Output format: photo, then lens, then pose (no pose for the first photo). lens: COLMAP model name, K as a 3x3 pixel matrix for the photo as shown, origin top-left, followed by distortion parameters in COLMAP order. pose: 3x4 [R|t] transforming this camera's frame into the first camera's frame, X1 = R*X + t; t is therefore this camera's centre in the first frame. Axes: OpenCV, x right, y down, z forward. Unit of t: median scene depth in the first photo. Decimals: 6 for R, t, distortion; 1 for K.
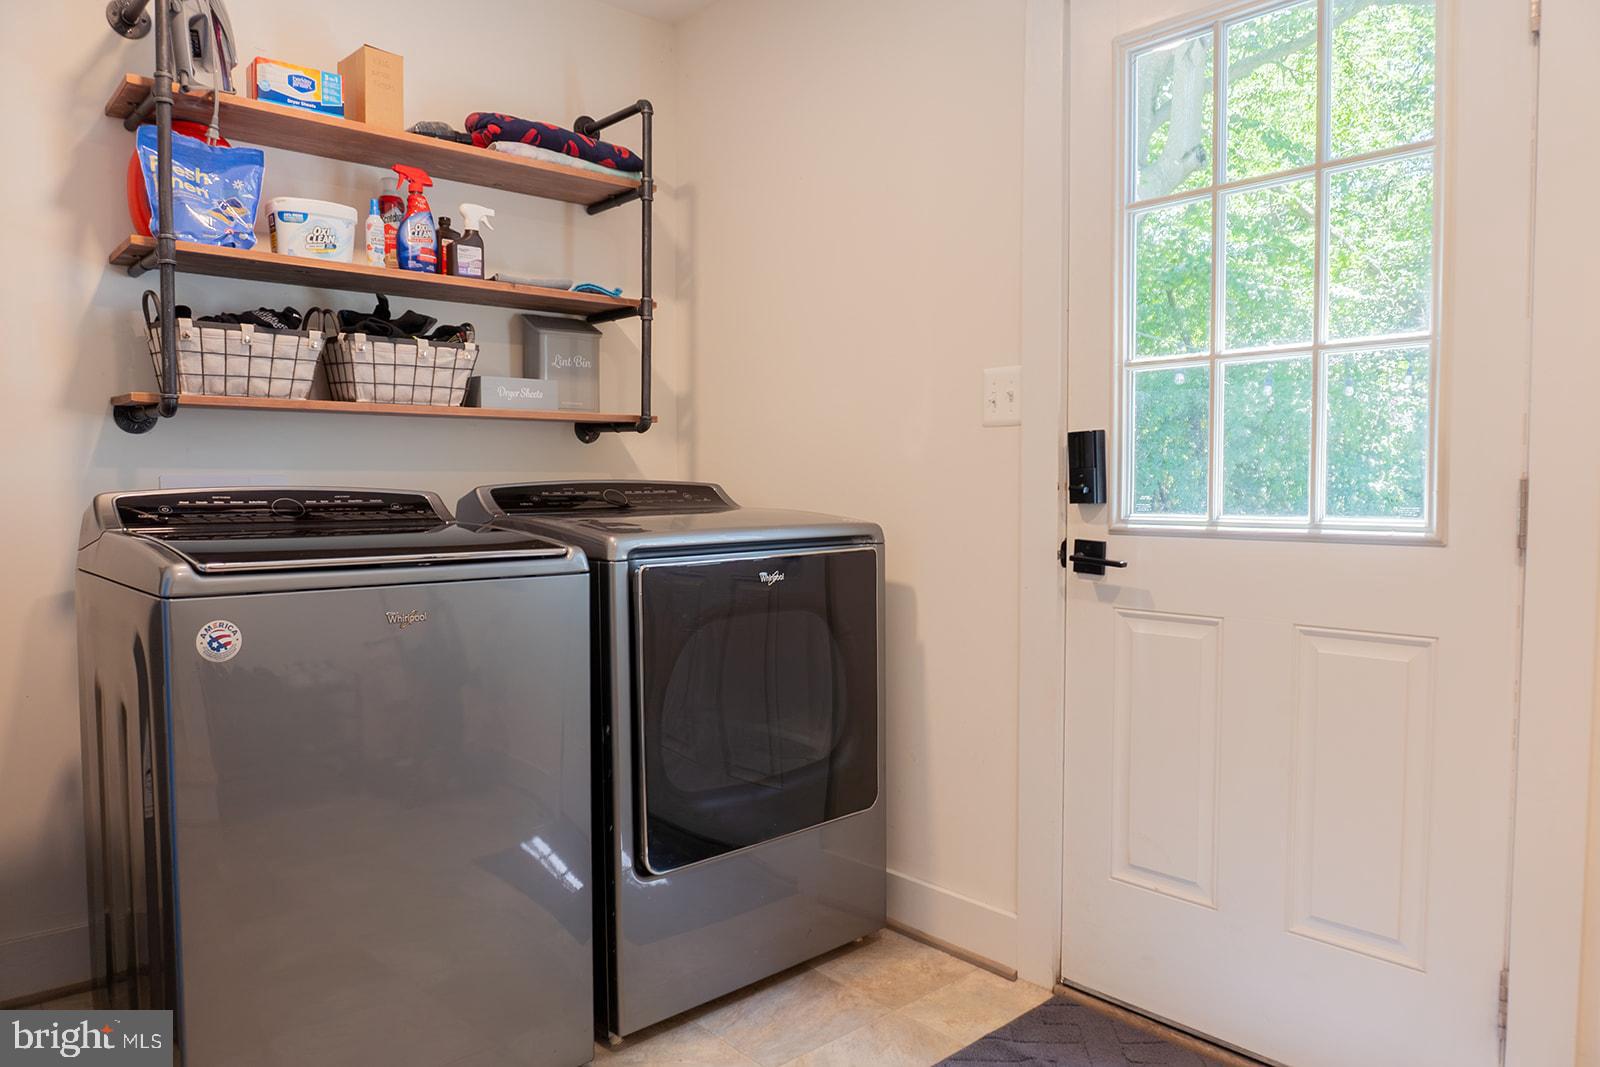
lens RADIAL K [[1104.4, 0, 814.5], [0, 1104.4, 533.1], [0, 0, 1]] dist [-0.008146, -0.012283]
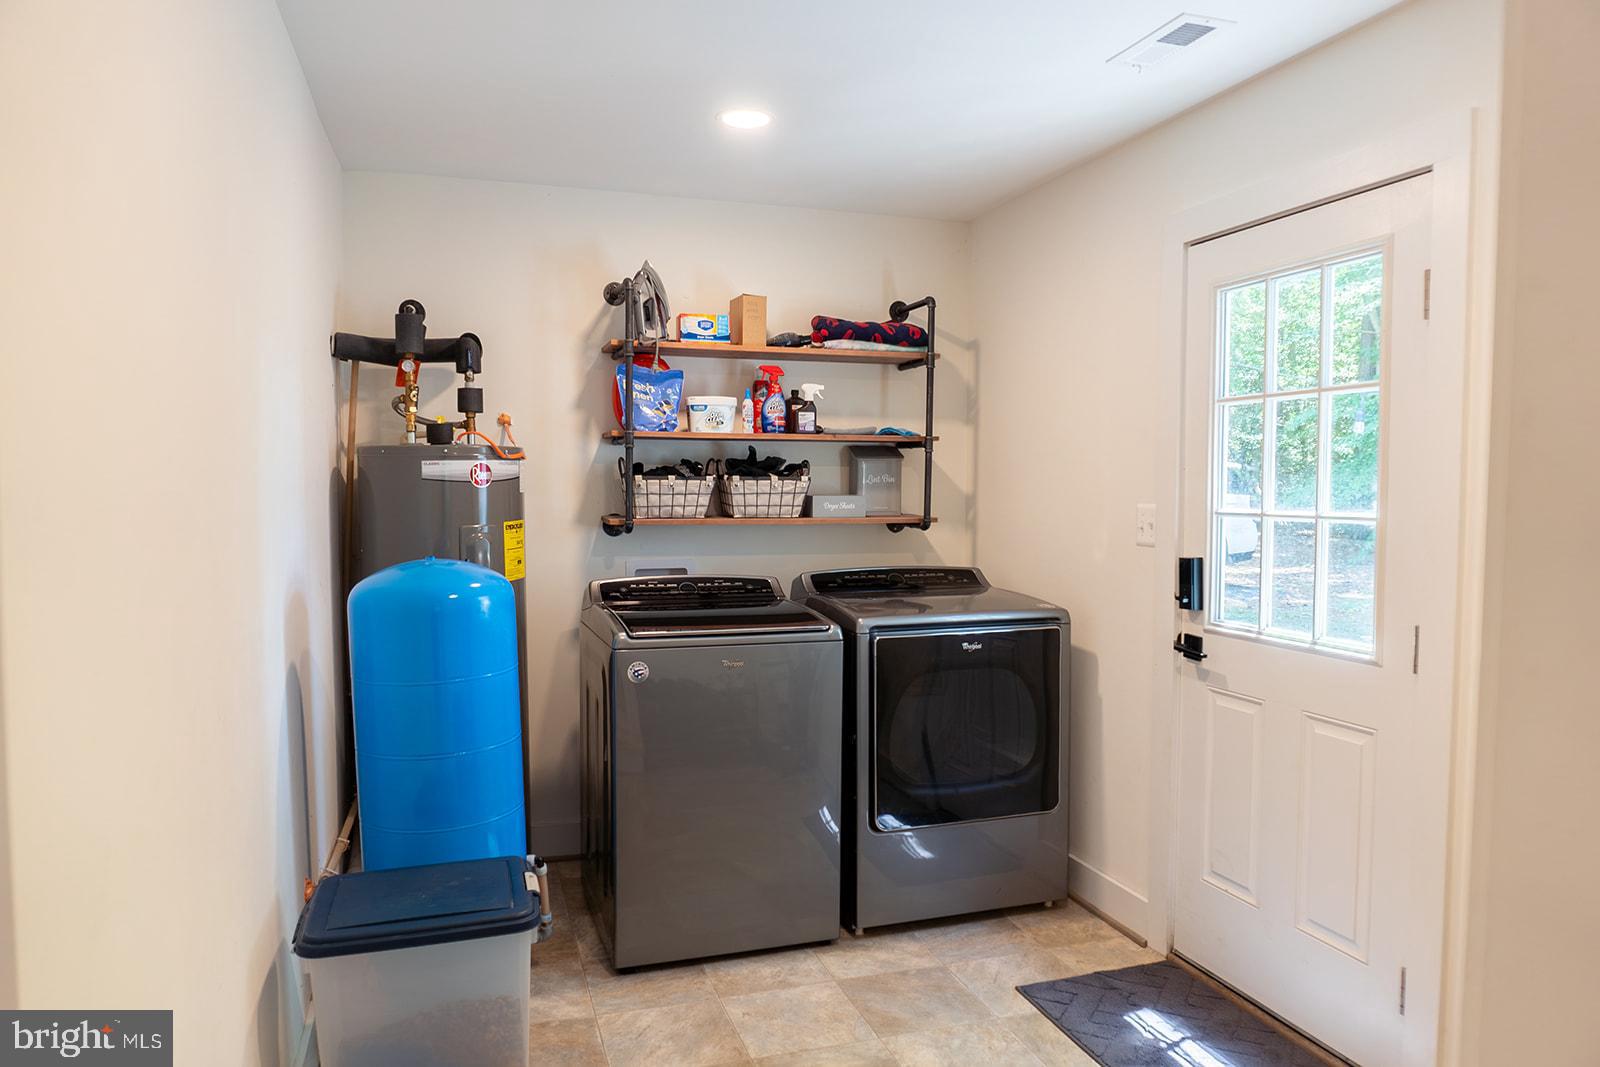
lens RADIAL K [[1104.4, 0, 800.2], [0, 1104.4, 540.3], [0, 0, 1]] dist [-0.008146, -0.012283]
pose [[0.915568, 0.026924, -0.401260, 0.340291], [-0.026422, 0.999628, 0.006786, -0.106569], [0.401293, 0.004389, 0.915939, -0.460672]]
